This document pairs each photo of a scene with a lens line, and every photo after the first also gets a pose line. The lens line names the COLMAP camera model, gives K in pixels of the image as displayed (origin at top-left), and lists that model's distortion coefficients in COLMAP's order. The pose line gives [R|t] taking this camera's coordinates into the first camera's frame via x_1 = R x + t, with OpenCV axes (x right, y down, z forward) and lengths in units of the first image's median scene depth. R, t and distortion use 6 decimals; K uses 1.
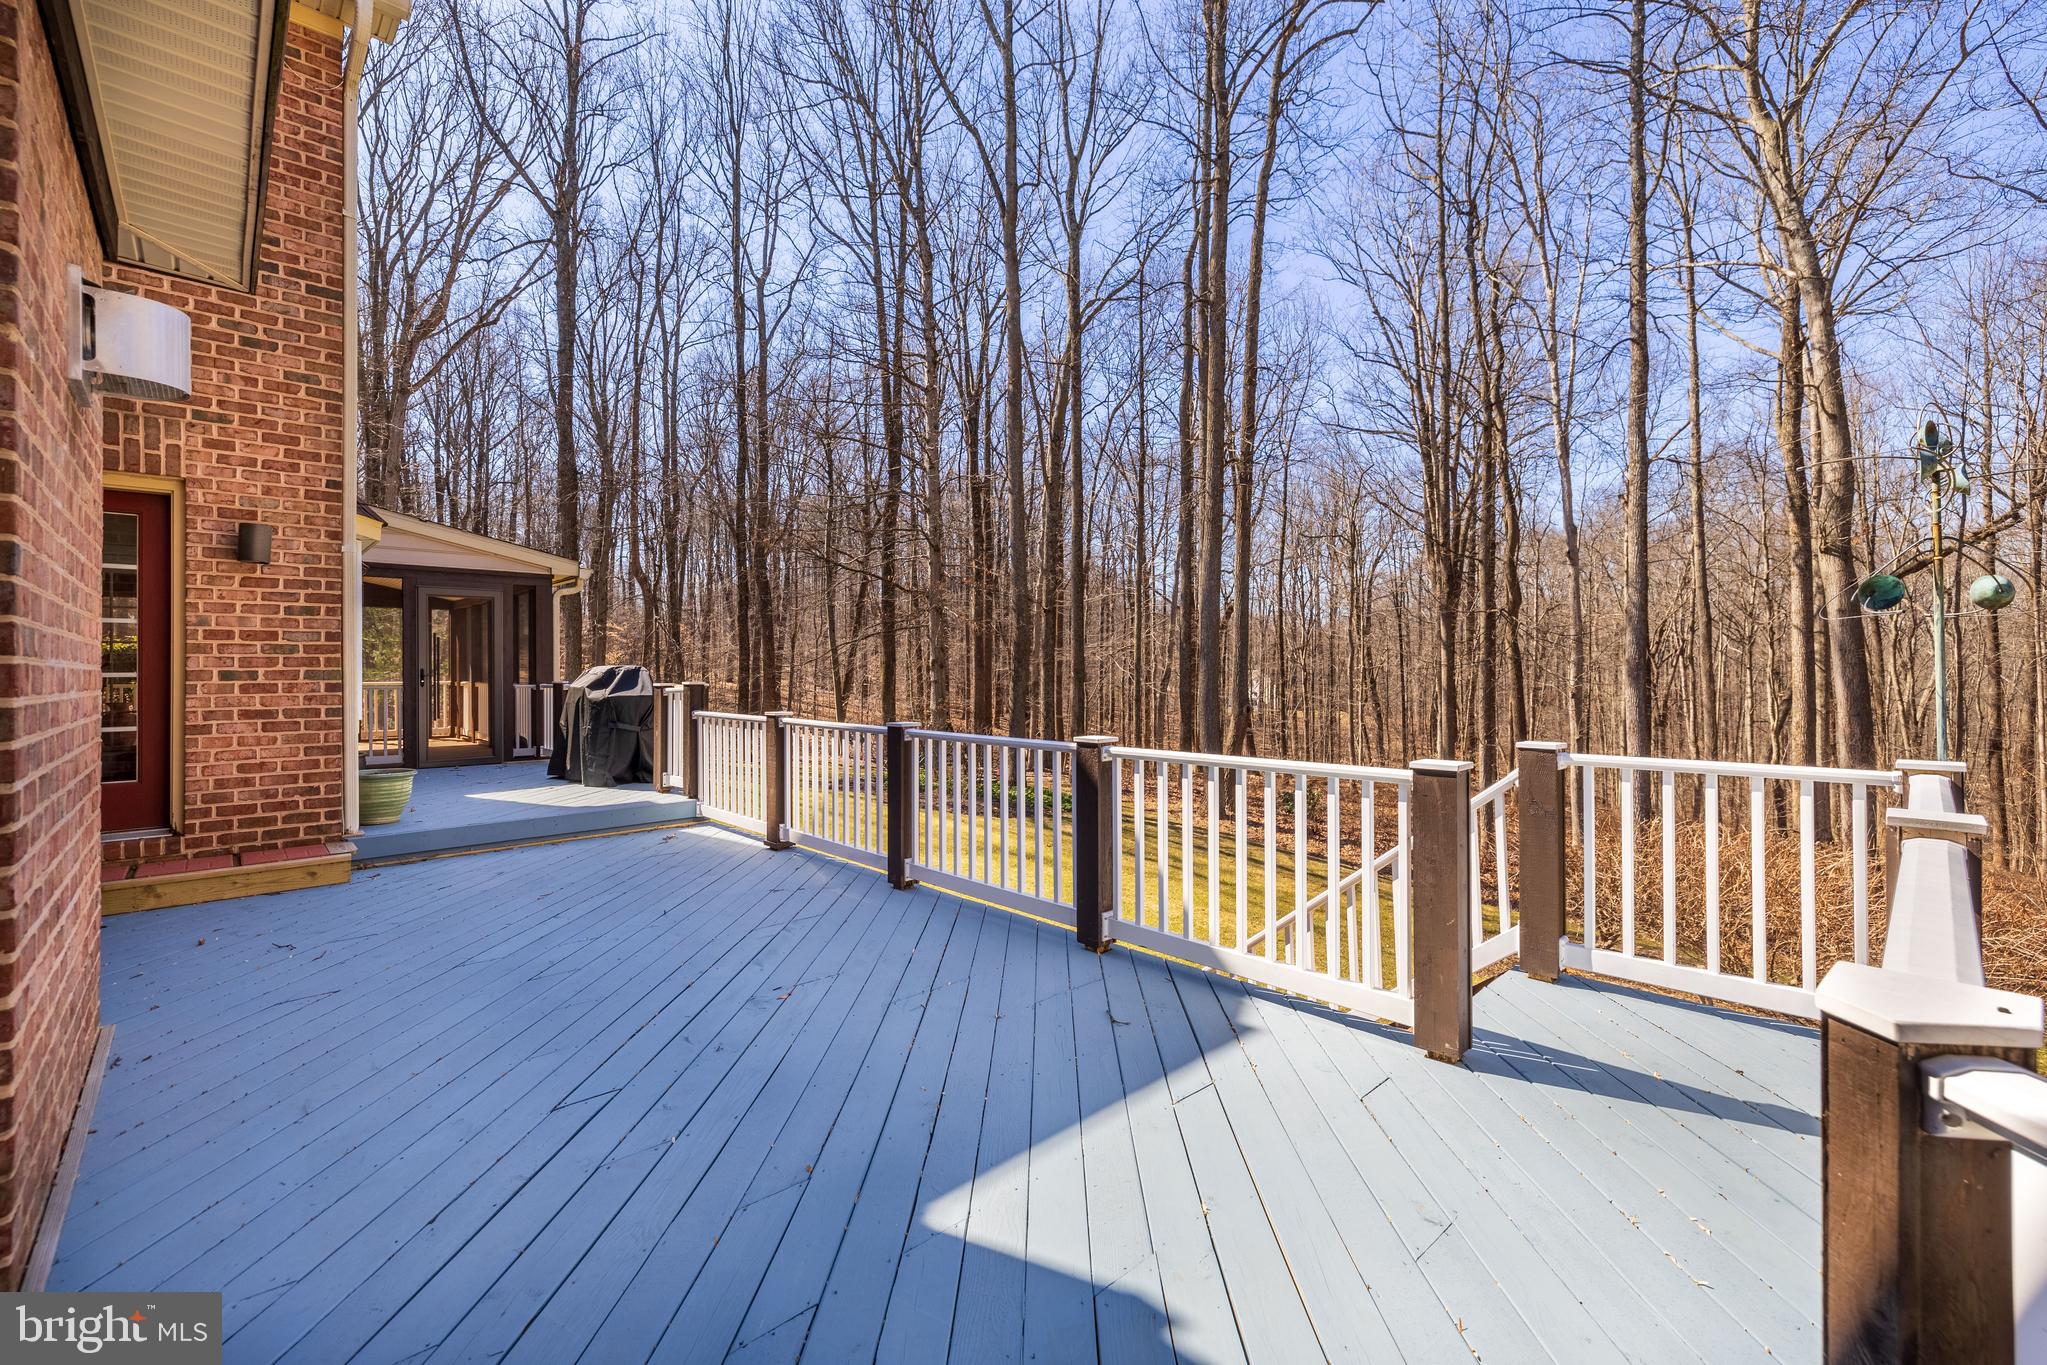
lens RADIAL K [[857.2, 0, 1011.9], [0, 857.2, 666.6], [0, 0, 1]] dist [0.000195, 0.000524]
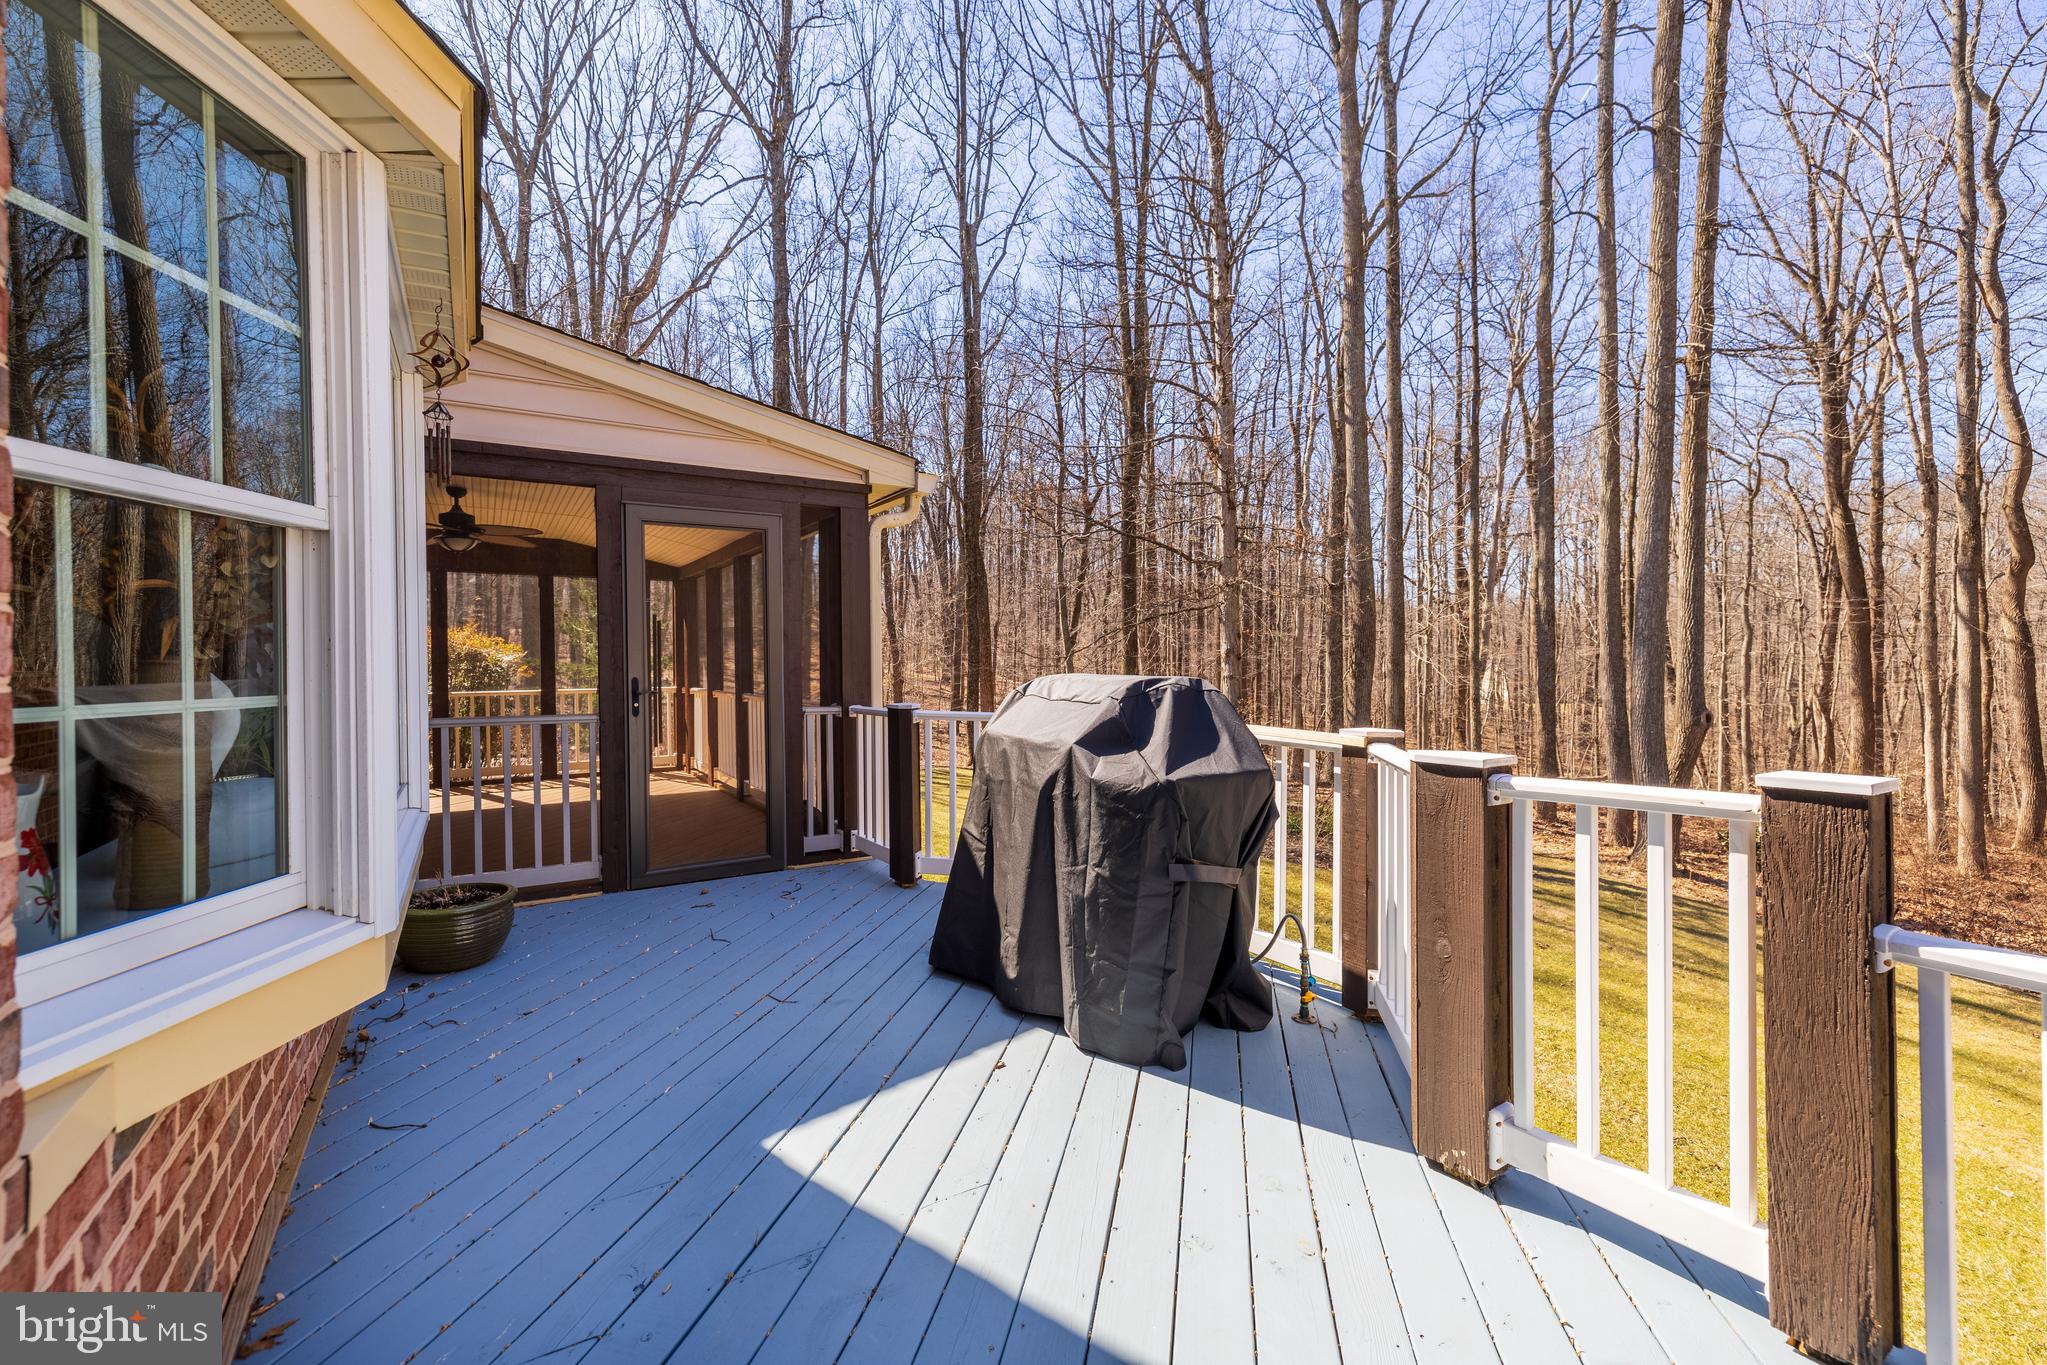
lens RADIAL K [[857.2, 0, 1012.2], [0, 857.2, 665.2], [0, 0, 1]] dist [0.000195, 0.000524]
pose [[0.981381, -0.003571, -0.192036, -0.106584], [0.005818, 0.999921, 0.011136, -0.002588], [0.191981, -0.012046, 0.981325, 0.155870]]
